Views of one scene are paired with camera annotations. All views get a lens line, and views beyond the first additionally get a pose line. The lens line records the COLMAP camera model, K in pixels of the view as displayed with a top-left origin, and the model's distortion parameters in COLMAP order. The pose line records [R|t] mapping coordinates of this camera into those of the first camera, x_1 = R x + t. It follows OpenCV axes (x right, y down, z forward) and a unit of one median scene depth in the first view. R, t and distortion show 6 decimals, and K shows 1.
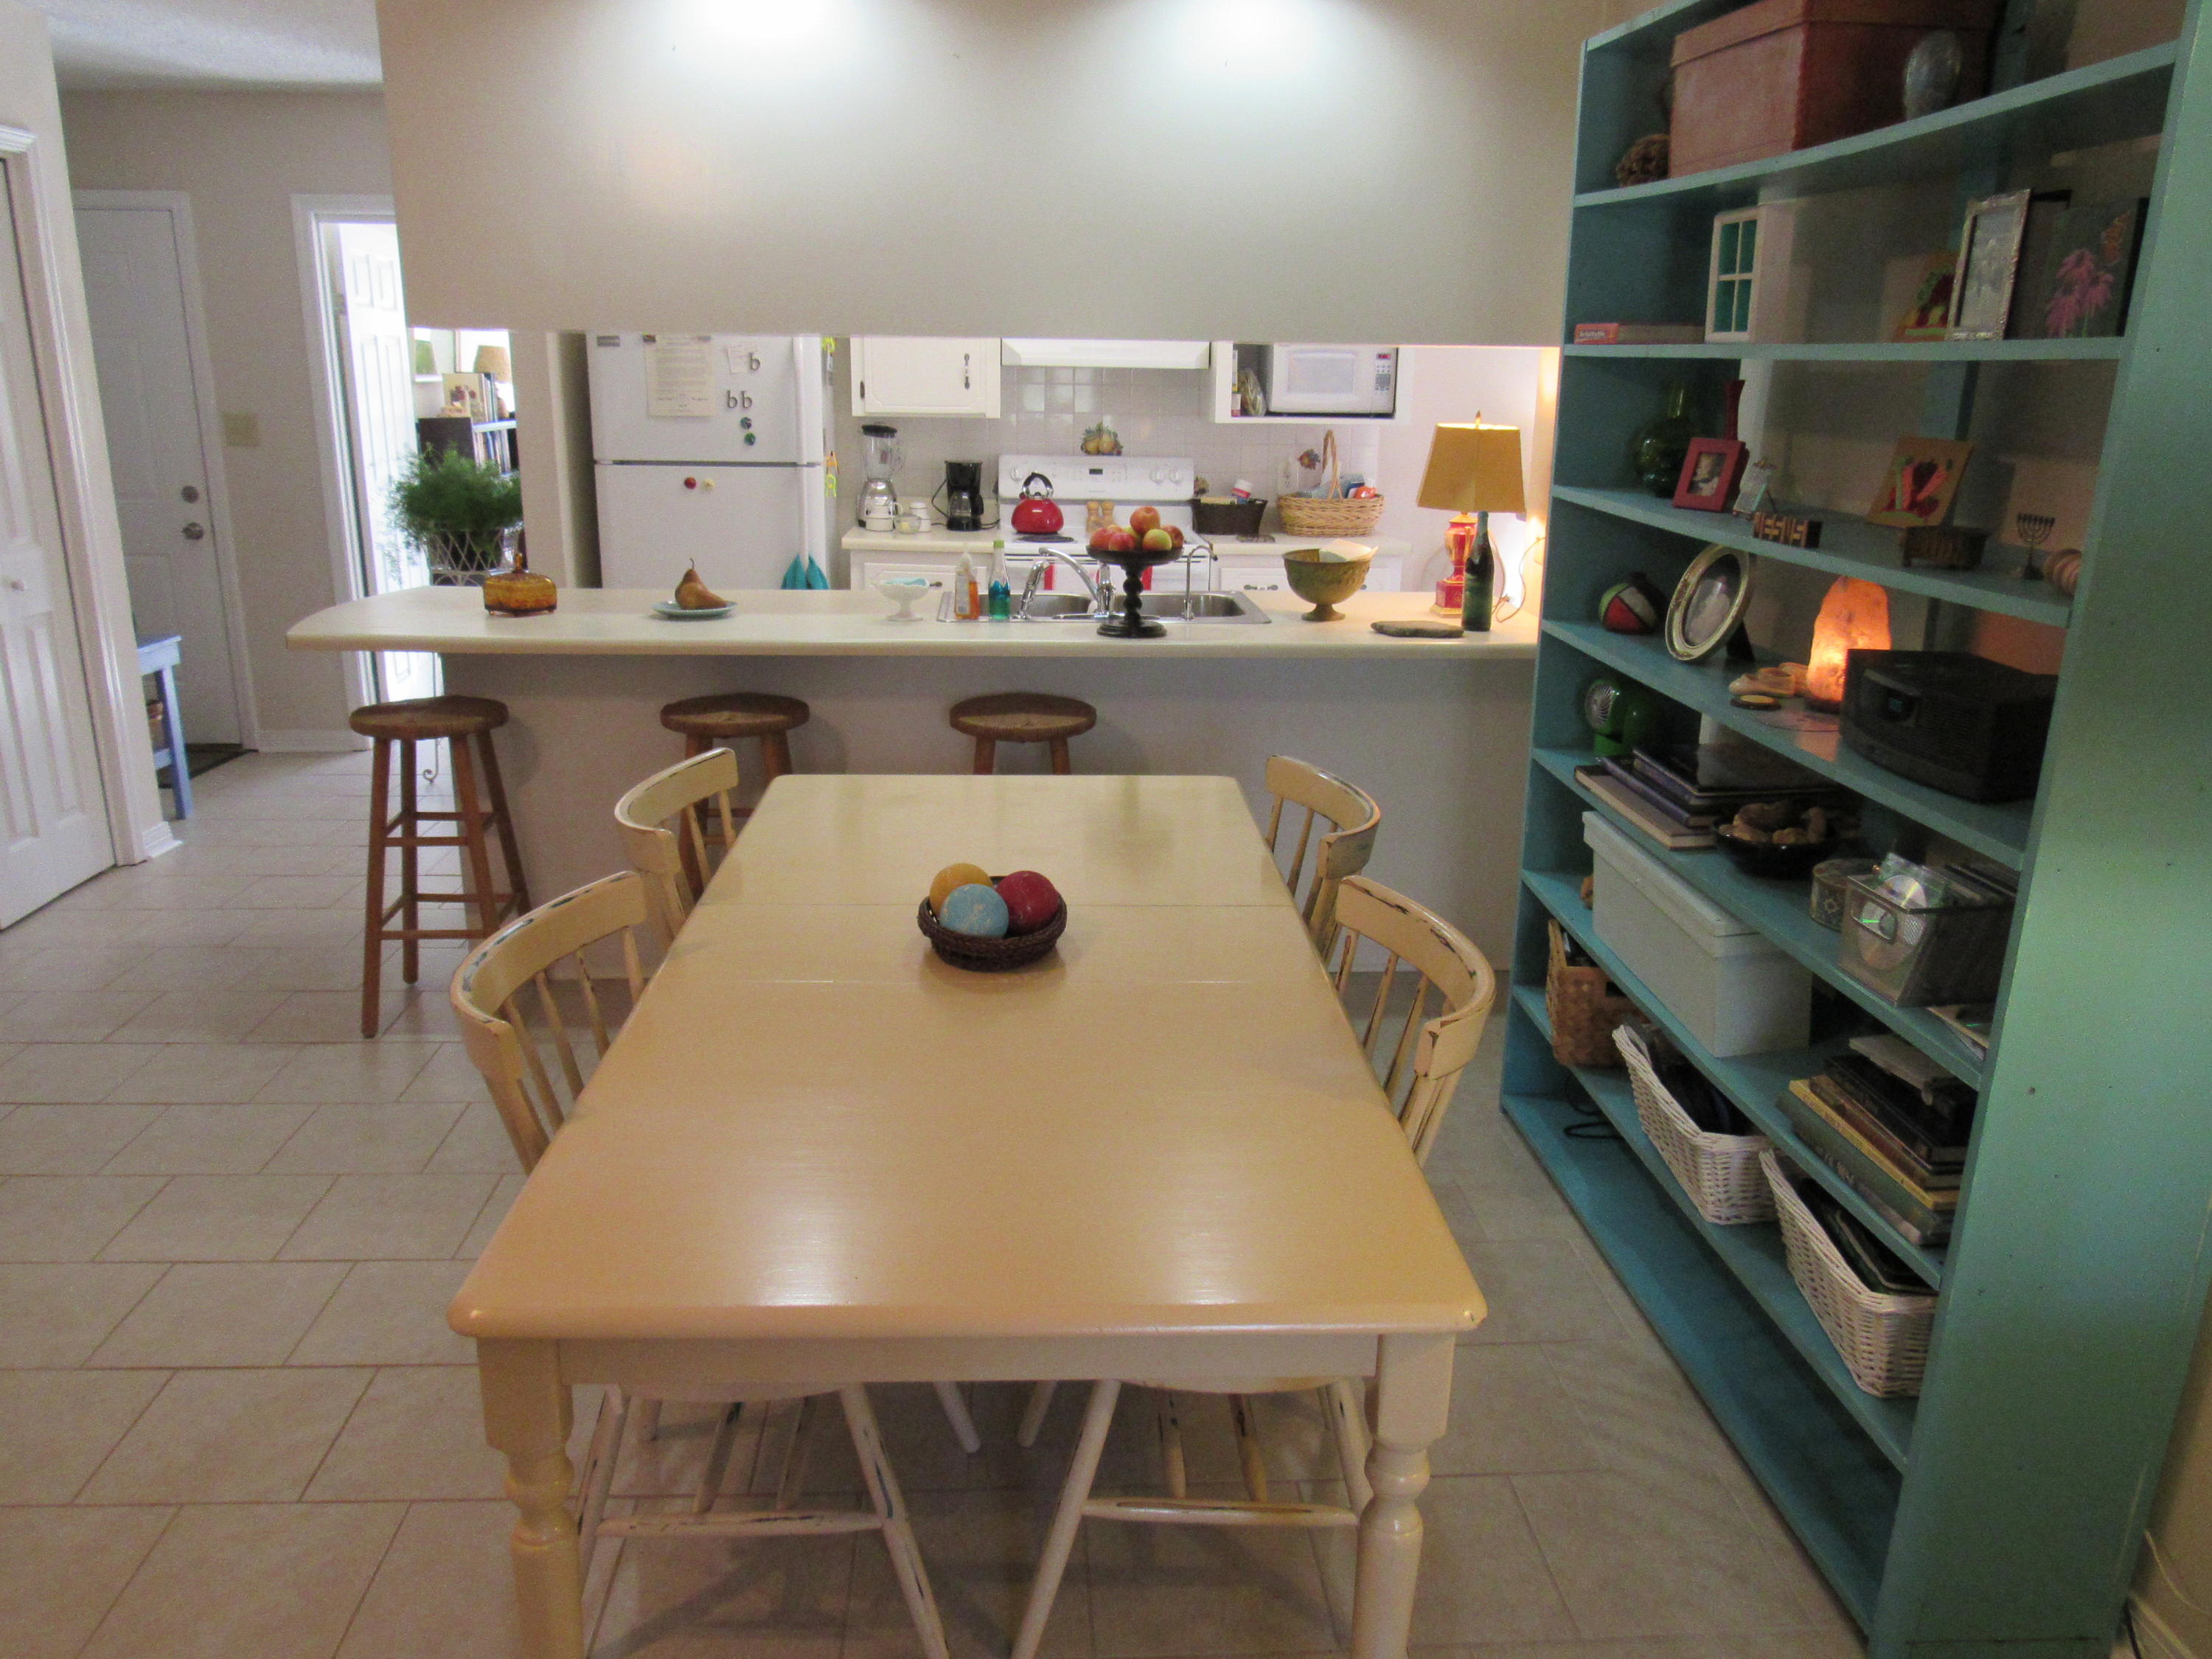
lens RADIAL K [[1586.8, 0, 1087.5], [0, 1586.8, 861.3], [0, 0, 1]] dist [-0.022800, 0.000620]
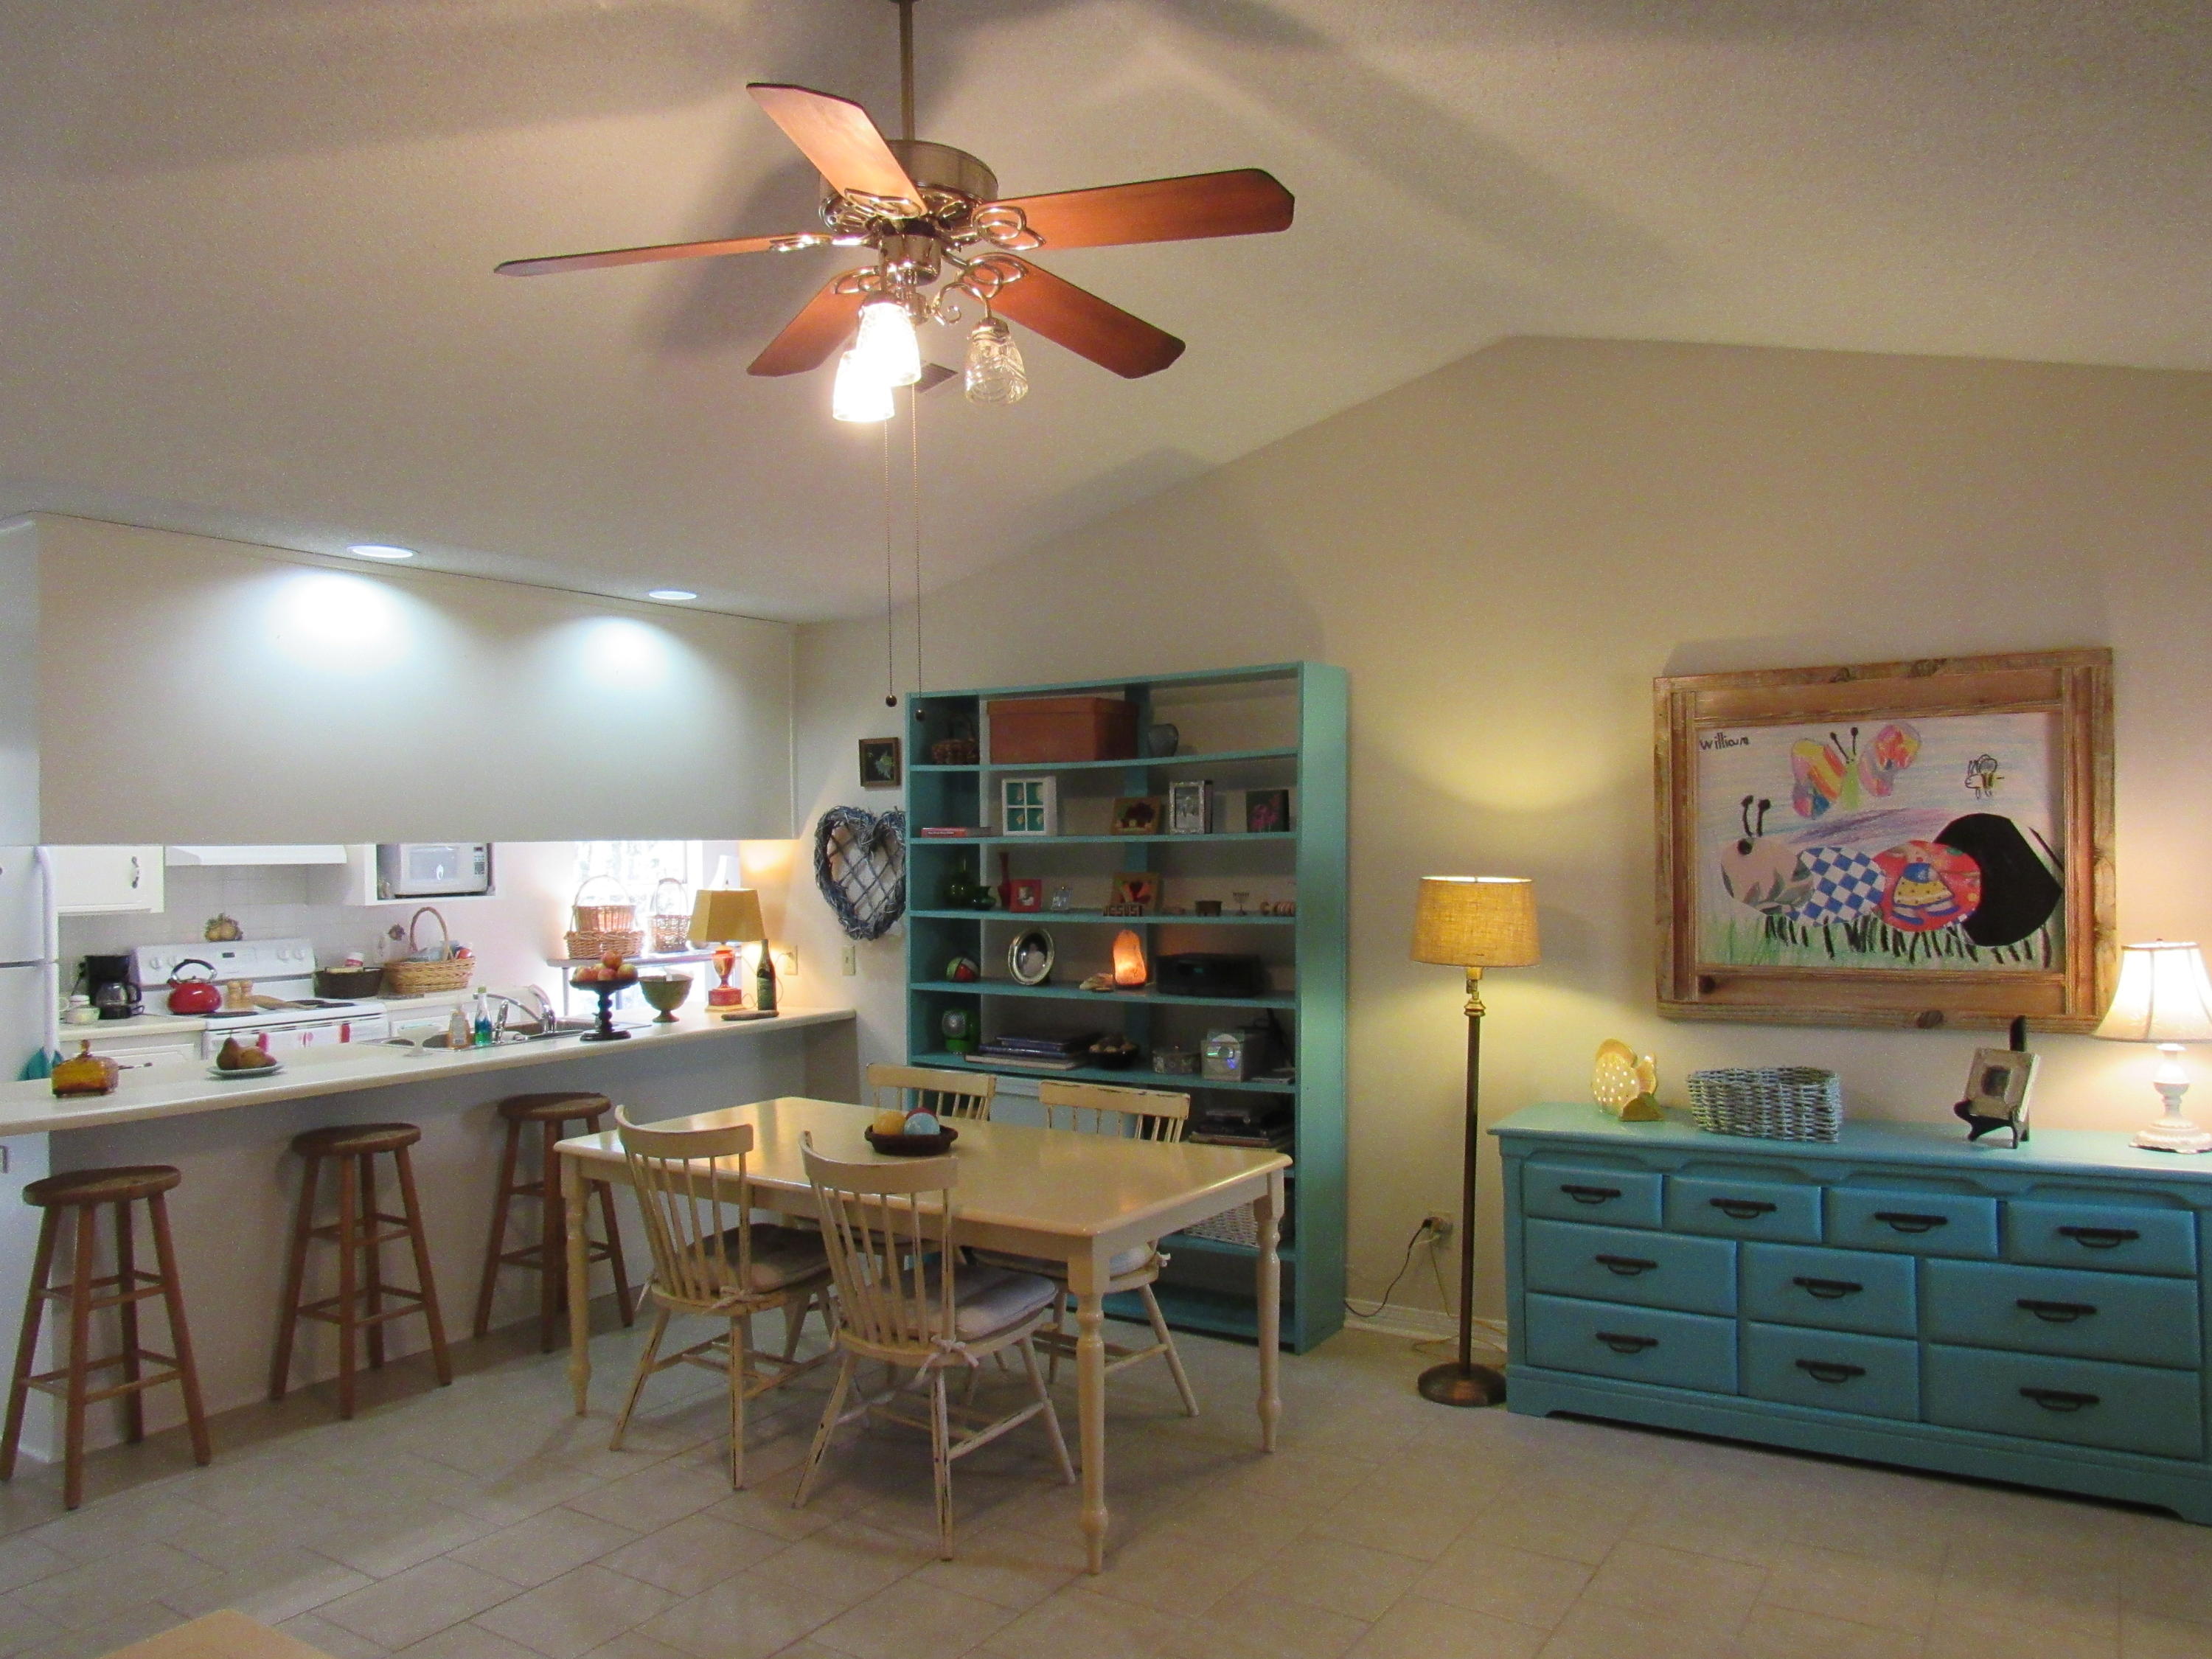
lens RADIAL K [[1586.8, 0, 1115.9], [0, 1586.8, 848.0], [0, 0, 1]] dist [-0.022800, 0.000620]
pose [[0.582770, -0.024429, 0.812270, -0.565112], [0.267092, 0.949775, -0.163064, 0.031879], [-0.767490, 0.311979, 0.560025, -0.132245]]
